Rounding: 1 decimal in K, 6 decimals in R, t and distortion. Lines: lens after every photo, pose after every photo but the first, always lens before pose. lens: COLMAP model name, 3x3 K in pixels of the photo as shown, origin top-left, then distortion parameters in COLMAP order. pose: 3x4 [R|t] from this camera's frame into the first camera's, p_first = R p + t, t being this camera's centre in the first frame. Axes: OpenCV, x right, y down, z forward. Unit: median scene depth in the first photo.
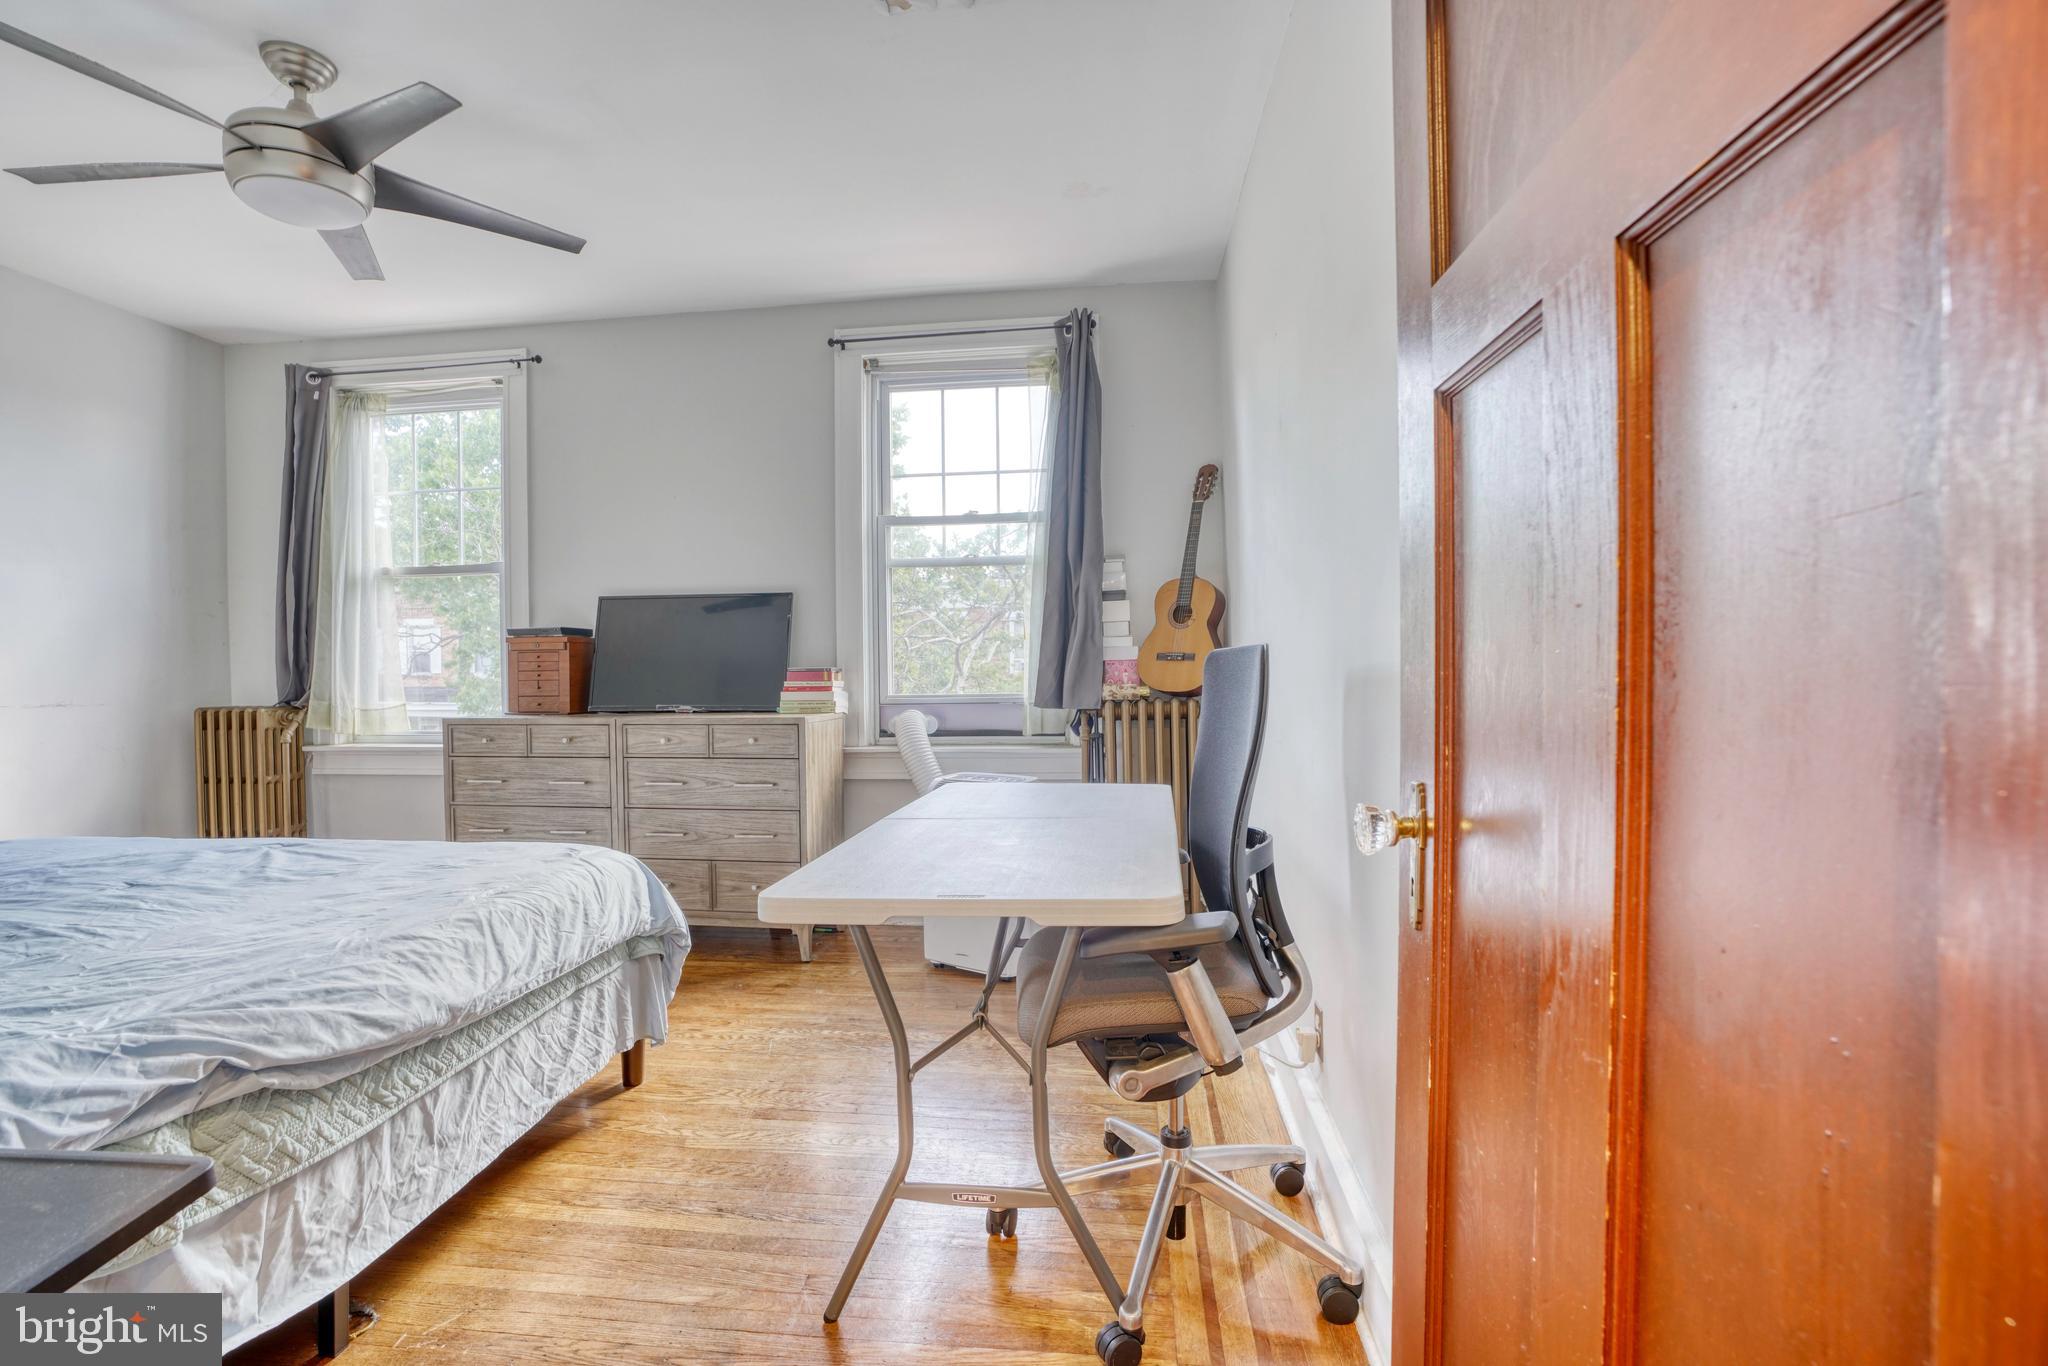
lens RADIAL K [[997.1, 0, 1025.2], [0, 997.1, 692.0], [0, 0, 1]] dist [-0.070904, 0.030245]
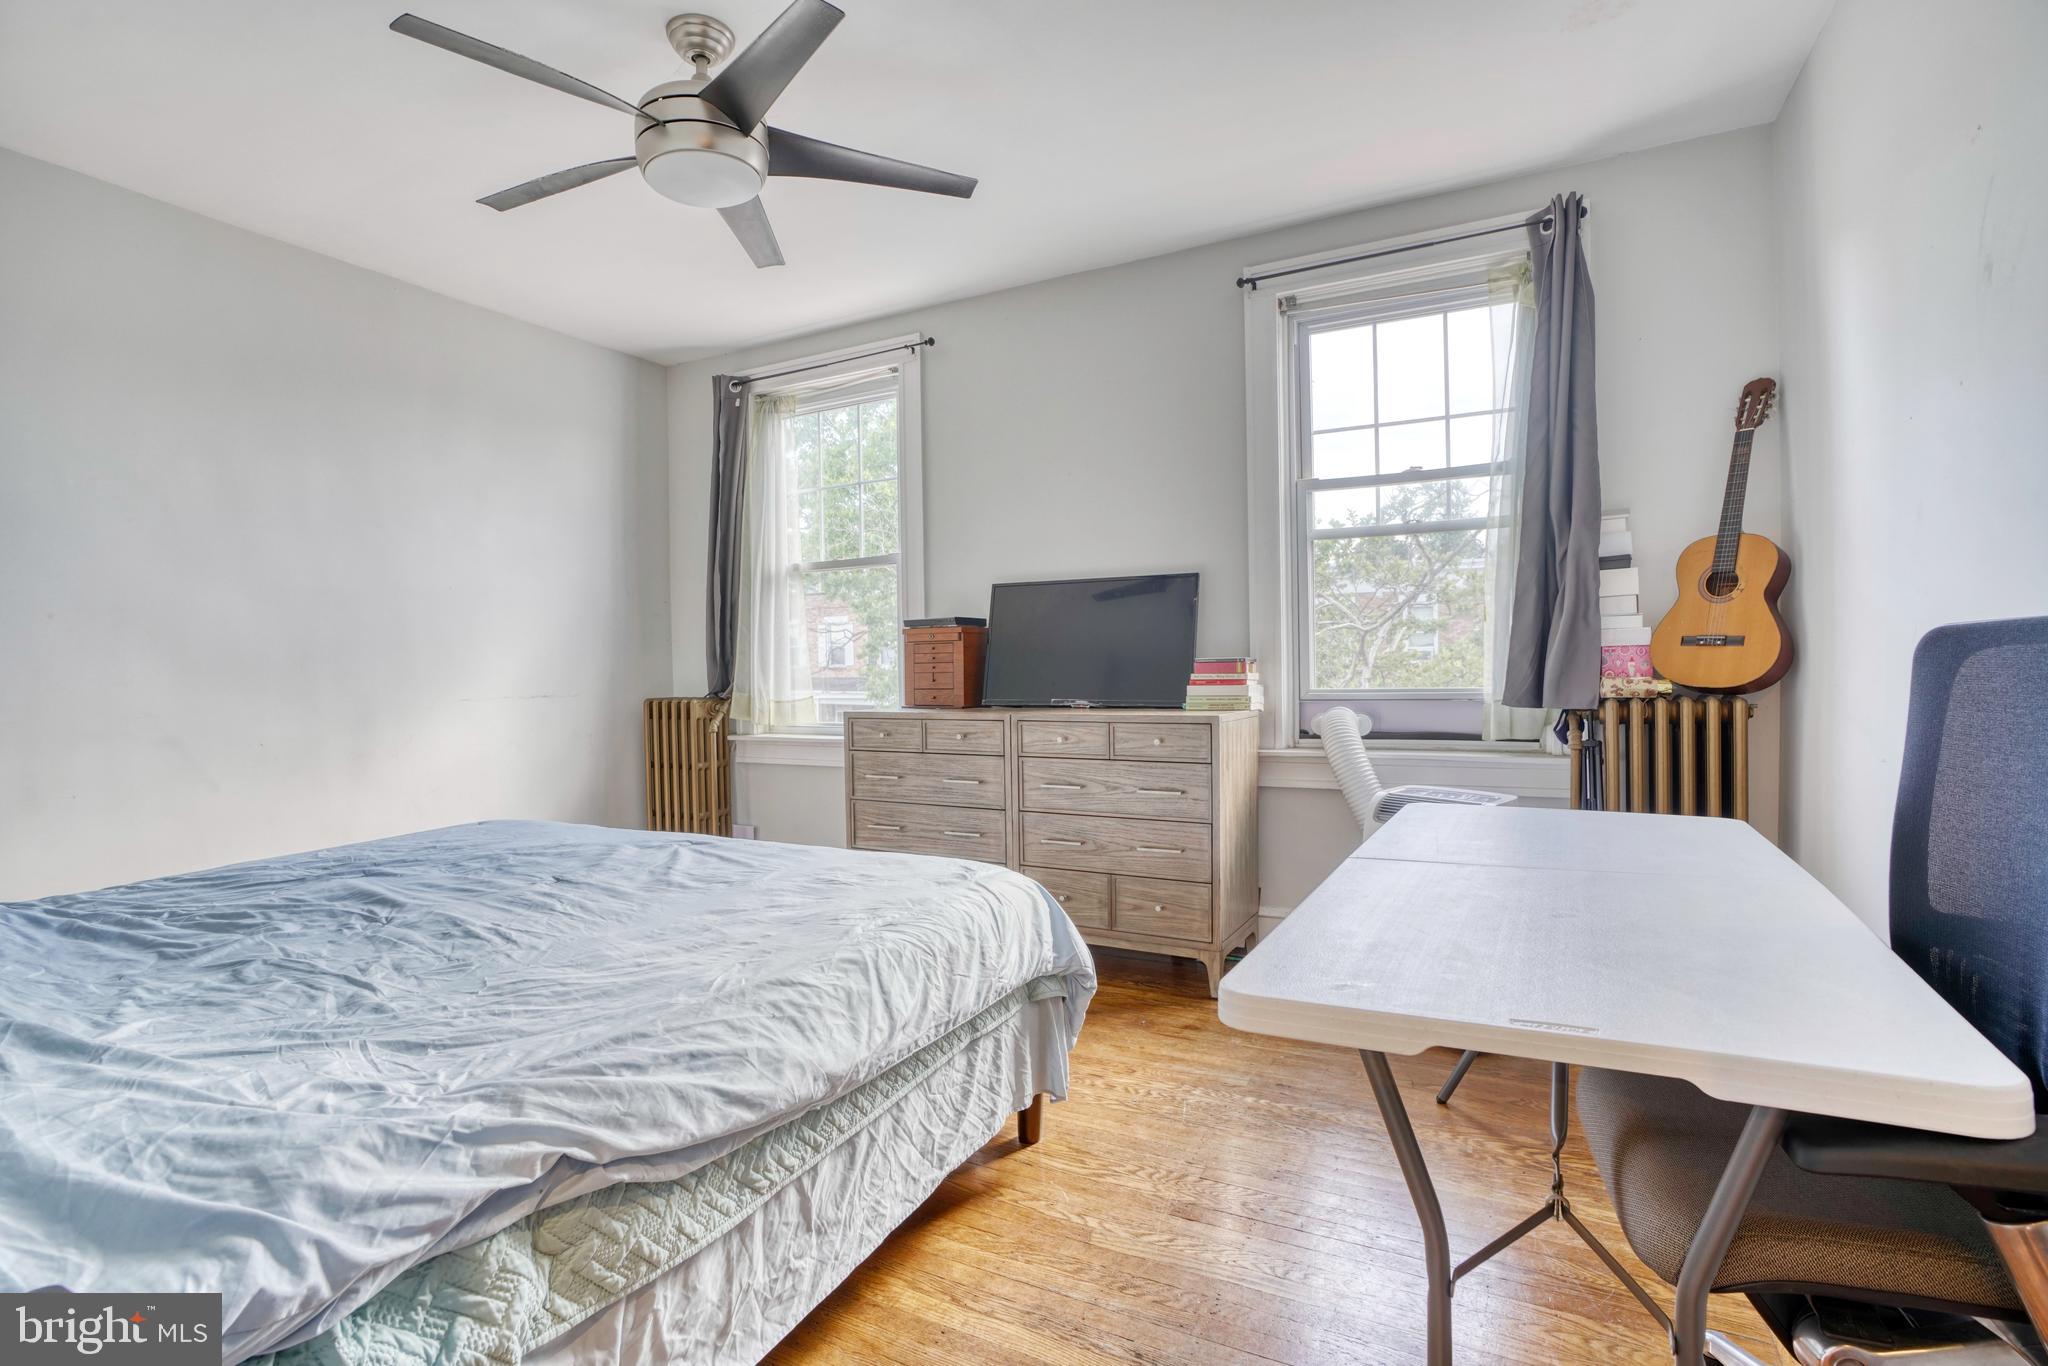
lens RADIAL K [[997.1, 0, 1025.2], [0, 997.1, 692.0], [0, 0, 1]] dist [-0.070904, 0.030245]
pose [[0.932180, 0.004666, -0.361966, -0.079457], [-0.001031, 0.999947, 0.010236, -0.004348], [0.361995, -0.009168, 0.932135, 0.165444]]
